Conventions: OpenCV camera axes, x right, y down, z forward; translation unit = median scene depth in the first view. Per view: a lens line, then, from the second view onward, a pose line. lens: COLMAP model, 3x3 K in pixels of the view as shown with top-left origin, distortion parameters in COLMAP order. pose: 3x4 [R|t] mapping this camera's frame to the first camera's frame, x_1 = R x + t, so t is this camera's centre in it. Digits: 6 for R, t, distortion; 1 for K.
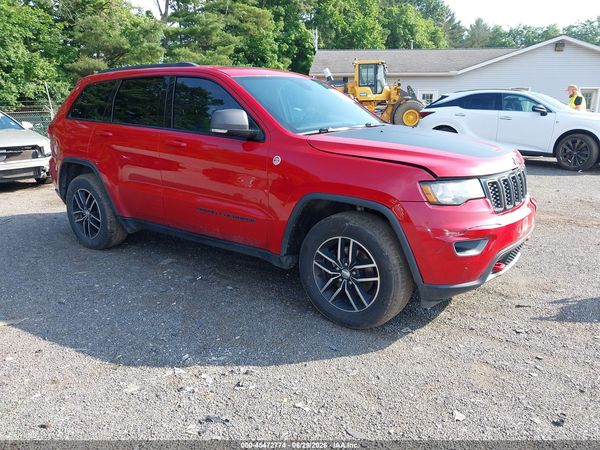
lens RADIAL K [[476.5, 0, 300.0], [0, 476.5, 225.0], [0, 0, 1]] dist [0.005031, 0.001267]
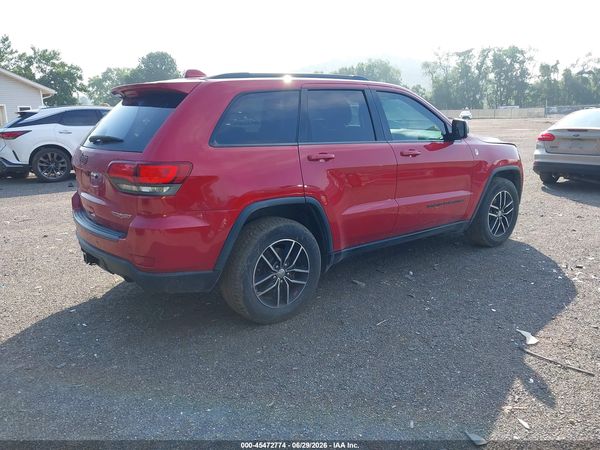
lens RADIAL K [[476.5, 0, 300.0], [0, 476.5, 225.0], [0, 0, 1]] dist [0.005031, 0.001267]
pose [[0.285095, -0.229712, 0.930566, -0.113309], [0.262546, 0.952442, 0.154677, -0.020412], [-0.921841, 0.200219, 0.331846, 0.074857]]
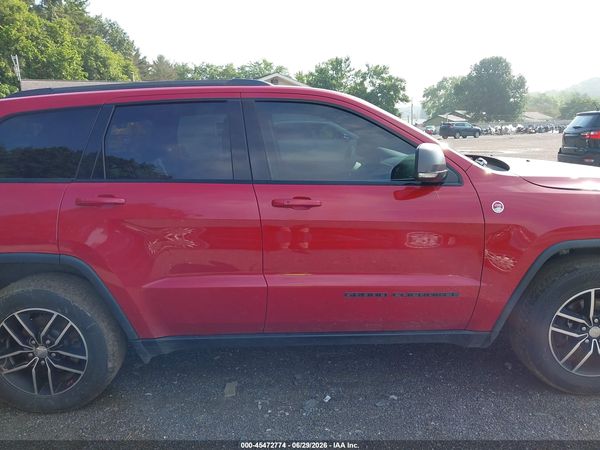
lens RADIAL K [[476.5, 0, 300.0], [0, 476.5, 225.0], [0, 0, 1]] dist [0.005031, 0.001267]
pose [[0.814112, -0.144743, 0.562380, -0.050406], [0.181332, 0.983377, -0.009402, -0.010959], [-0.551670, 0.109632, 0.826826, 0.038721]]
